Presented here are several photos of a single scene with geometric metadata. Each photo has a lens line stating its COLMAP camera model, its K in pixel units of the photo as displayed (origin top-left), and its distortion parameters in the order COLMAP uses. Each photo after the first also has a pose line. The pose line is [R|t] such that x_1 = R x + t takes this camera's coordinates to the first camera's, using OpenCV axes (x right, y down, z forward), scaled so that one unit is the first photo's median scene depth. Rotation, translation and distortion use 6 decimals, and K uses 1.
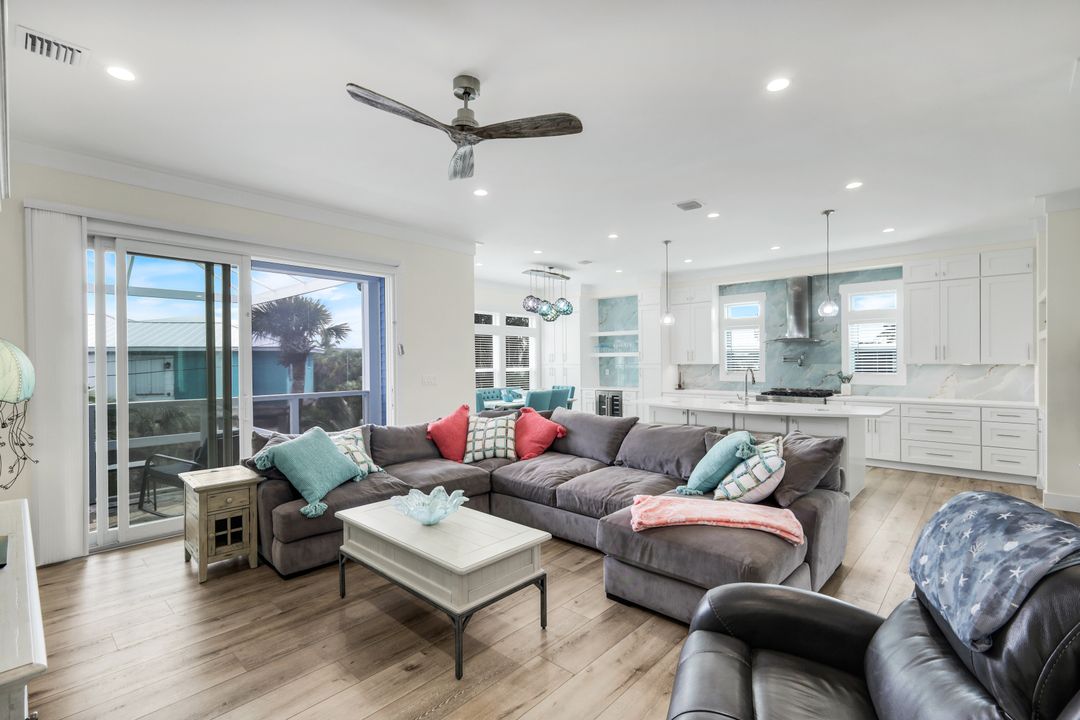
lens RADIAL K [[476.1, 0, 545.0], [0, 476.1, 366.3], [0, 0, 1]] dist [0.005559, -0.002029]
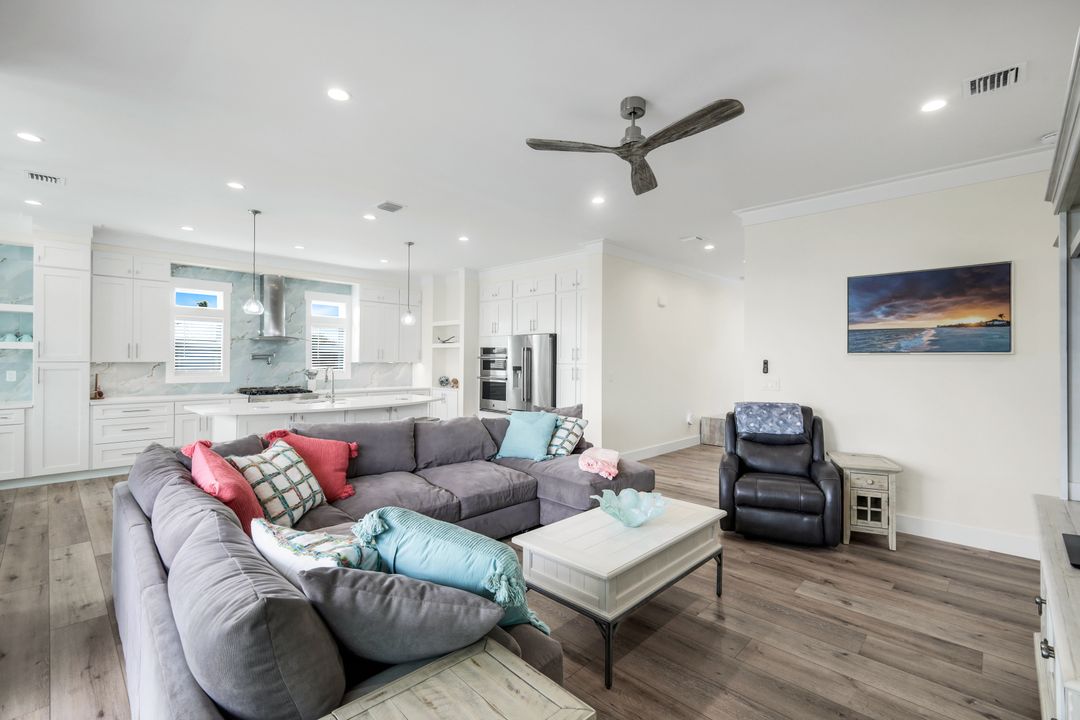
lens RADIAL K [[476.1, 0, 534.5], [0, 476.1, 357.0], [0, 0, 1]] dist [0.005559, -0.002029]
pose [[0.024647, 0.012944, 0.999612, -0.460510], [0.005172, 0.999901, -0.013075, 0.000629], [-0.999683, 0.005492, 0.024577, 0.422522]]
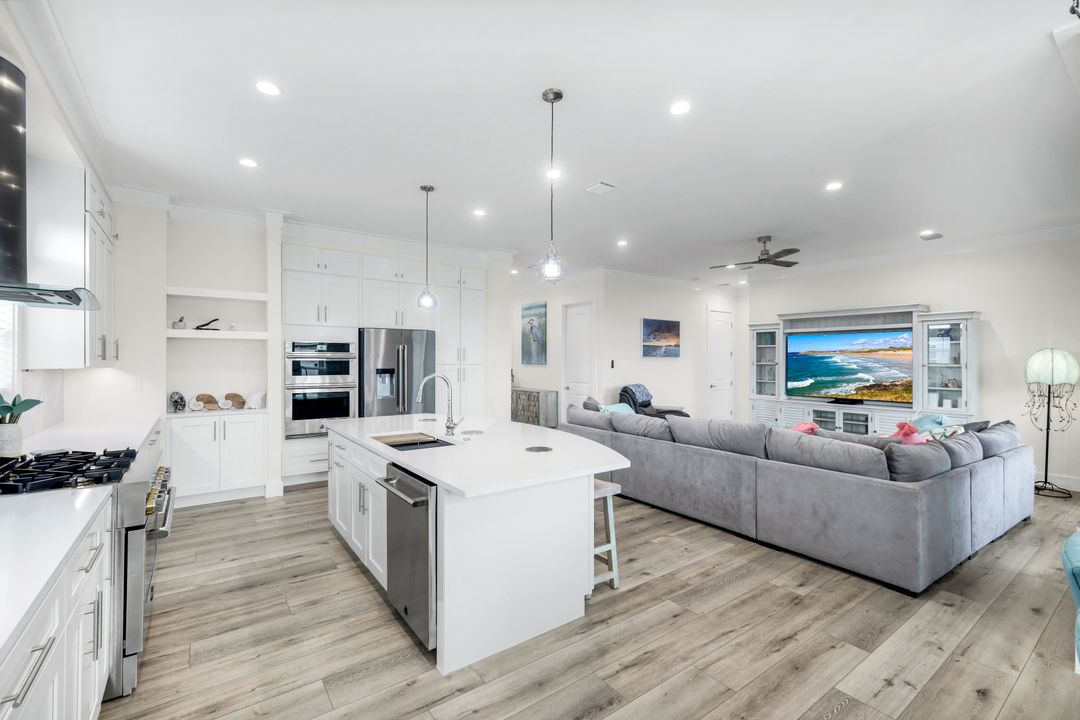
lens RADIAL K [[476.1, 0, 547.0], [0, 476.1, 360.3], [0, 0, 1]] dist [0.005559, -0.002029]
pose [[-0.983214, 0.003113, 0.182428, 0.149701], [0.004630, 0.999958, 0.007890, -0.011486], [-0.182396, 0.008602, -0.983188, 1.212603]]
